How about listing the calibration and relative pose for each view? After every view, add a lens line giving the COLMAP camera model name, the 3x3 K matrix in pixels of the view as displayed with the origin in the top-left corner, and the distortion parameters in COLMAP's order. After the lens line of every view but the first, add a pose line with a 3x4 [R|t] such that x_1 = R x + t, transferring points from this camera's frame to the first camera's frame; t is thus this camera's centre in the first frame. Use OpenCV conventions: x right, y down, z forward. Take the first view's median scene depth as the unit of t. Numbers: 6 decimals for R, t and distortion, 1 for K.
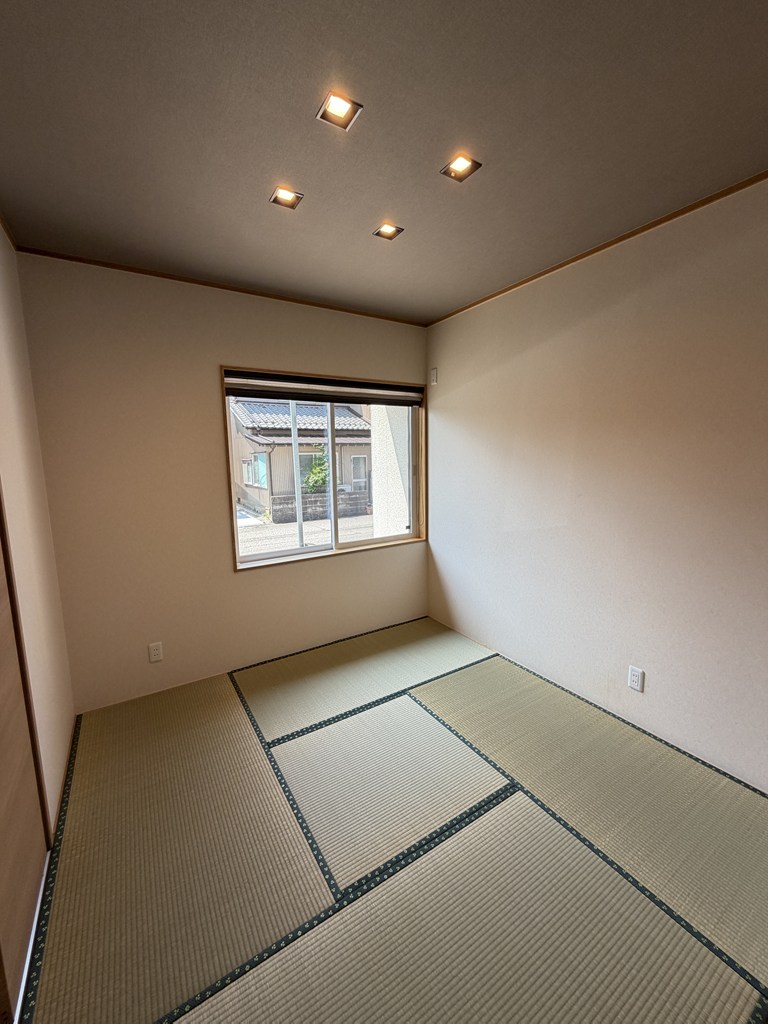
lens RADIAL K [[410.2, 0, 383.0], [0, 410.2, 505.6], [0, 0, 1]] dist [-0.001735, 0.000167]
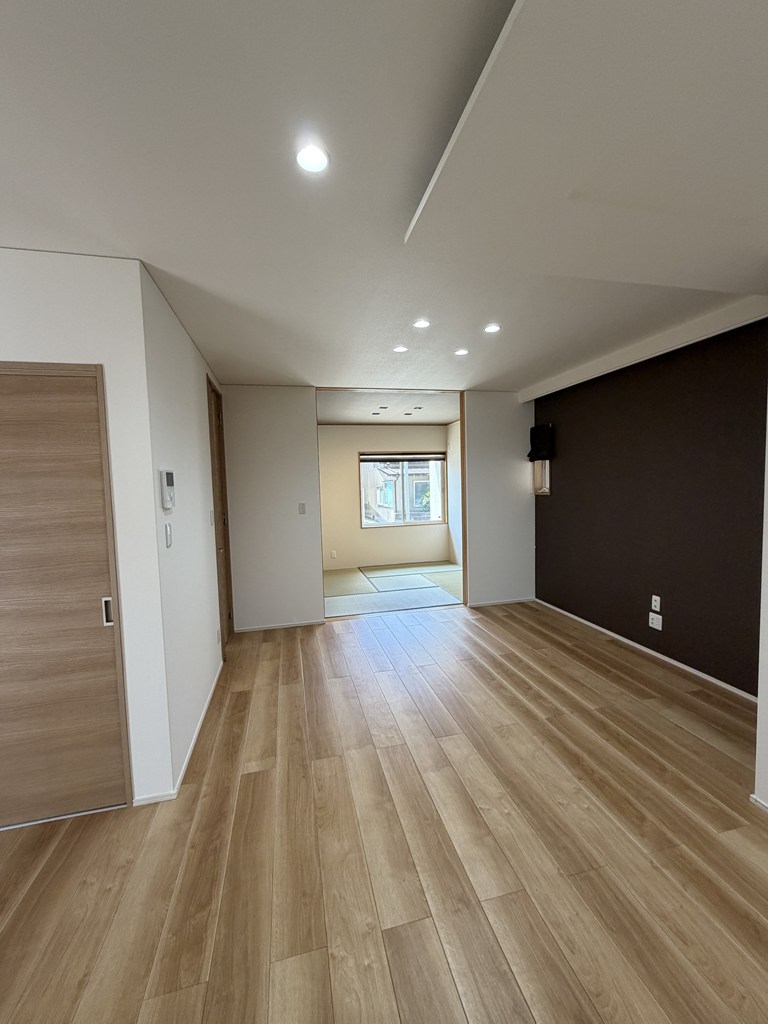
lens RADIAL K [[410.2, 0, 384.9], [0, 410.2, 510.9], [0, 0, 1]] dist [-0.001735, 0.000167]
pose [[0.948700, 0.013022, -0.315909, 0.462706], [-0.029238, 0.998483, -0.046647, 0.127680], [0.314823, 0.053491, 0.947642, -1.097600]]
